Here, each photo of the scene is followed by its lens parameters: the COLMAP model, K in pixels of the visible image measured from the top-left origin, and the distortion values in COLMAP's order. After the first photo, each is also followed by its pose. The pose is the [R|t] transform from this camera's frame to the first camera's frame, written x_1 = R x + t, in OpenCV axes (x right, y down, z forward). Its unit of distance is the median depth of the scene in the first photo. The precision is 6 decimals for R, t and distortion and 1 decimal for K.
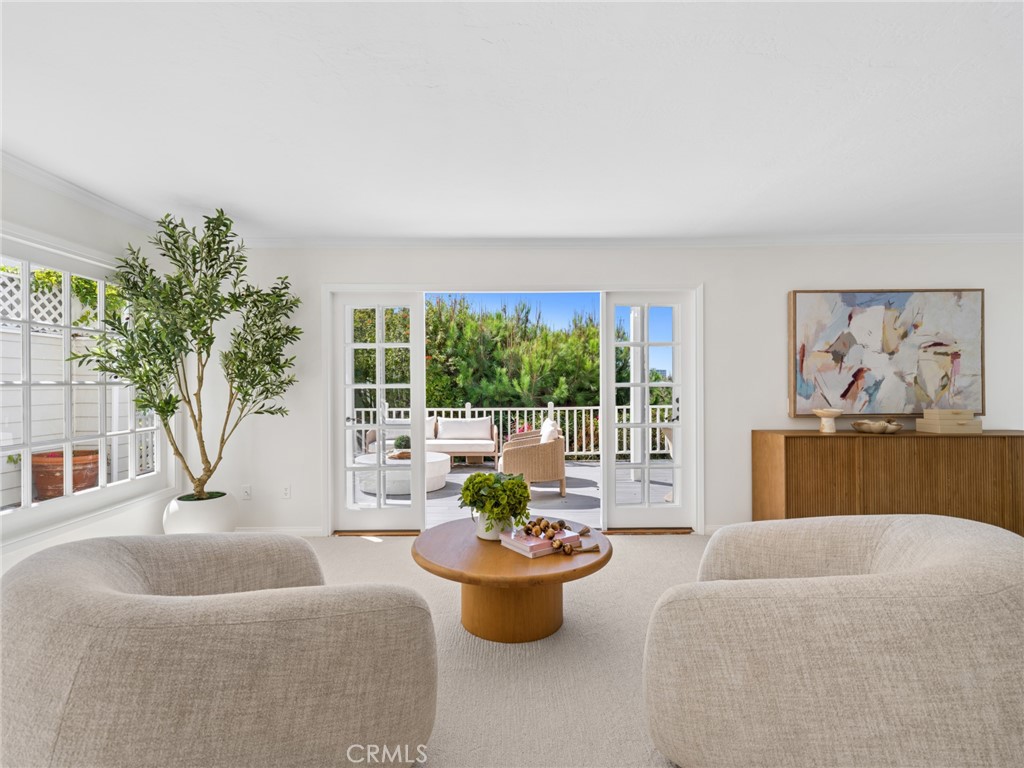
lens RADIAL K [[485.2, 0, 509.3], [0, 485.2, 382.1], [0, 0, 1]] dist [0.013535, -0.000057]
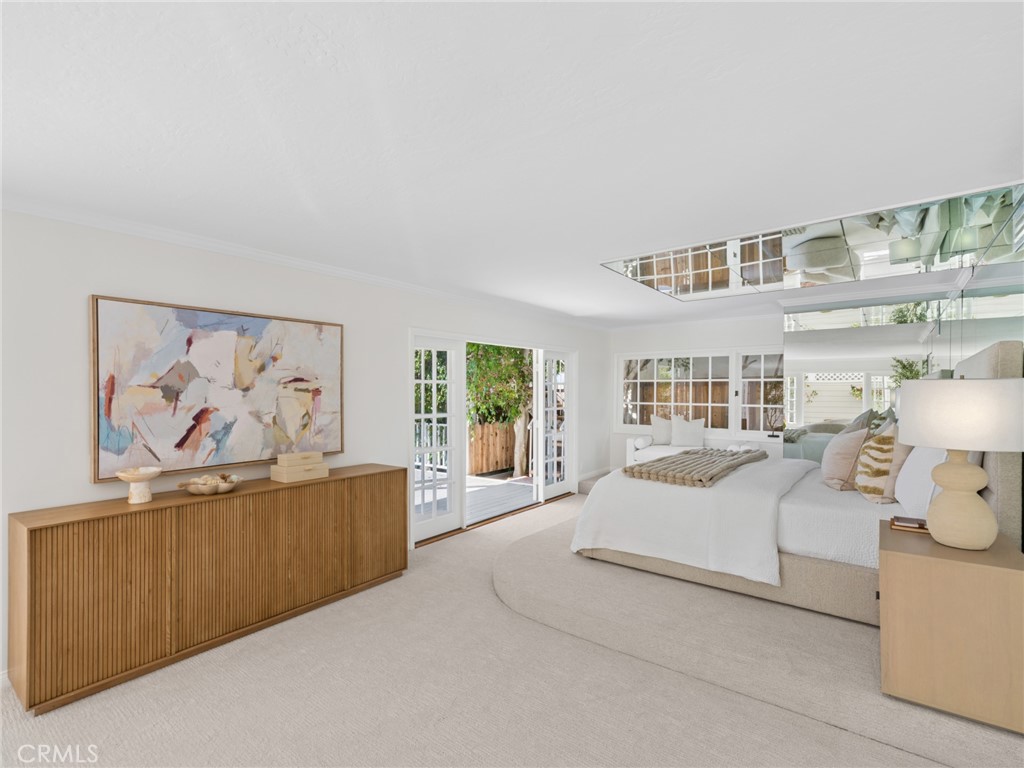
lens RADIAL K [[487.8, 0, 508.8], [0, 487.8, 392.4], [0, 0, 1]] dist [0.009838, 0.000076]
pose [[0.621739, 0.000974, 0.783224, 0.407630], [-0.003063, 0.999995, 0.001188, -0.056145], [-0.783218, -0.003137, 0.621739, 0.130985]]
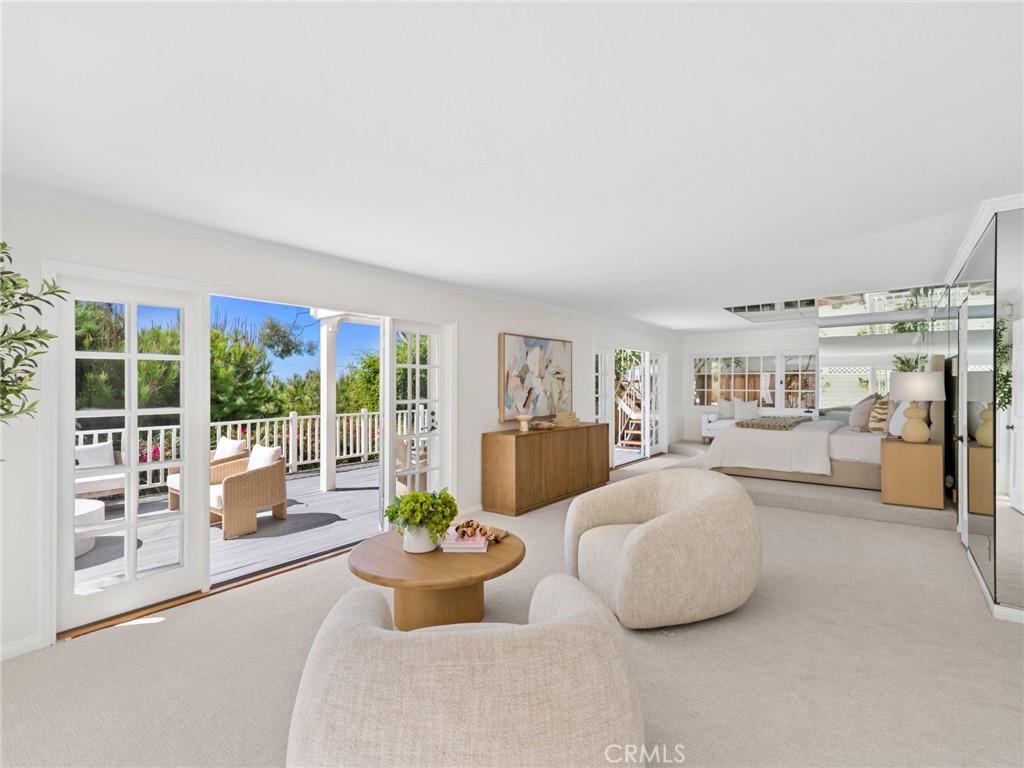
lens RADIAL K [[485.2, 0, 509.3], [0, 485.2, 382.1], [0, 0, 1]] dist [0.013535, -0.000057]
pose [[0.626851, 0.006819, 0.779109, -0.504069], [-0.002618, 0.999974, -0.006646, -0.034830], [-0.779134, 0.002126, 0.626853, 0.102499]]
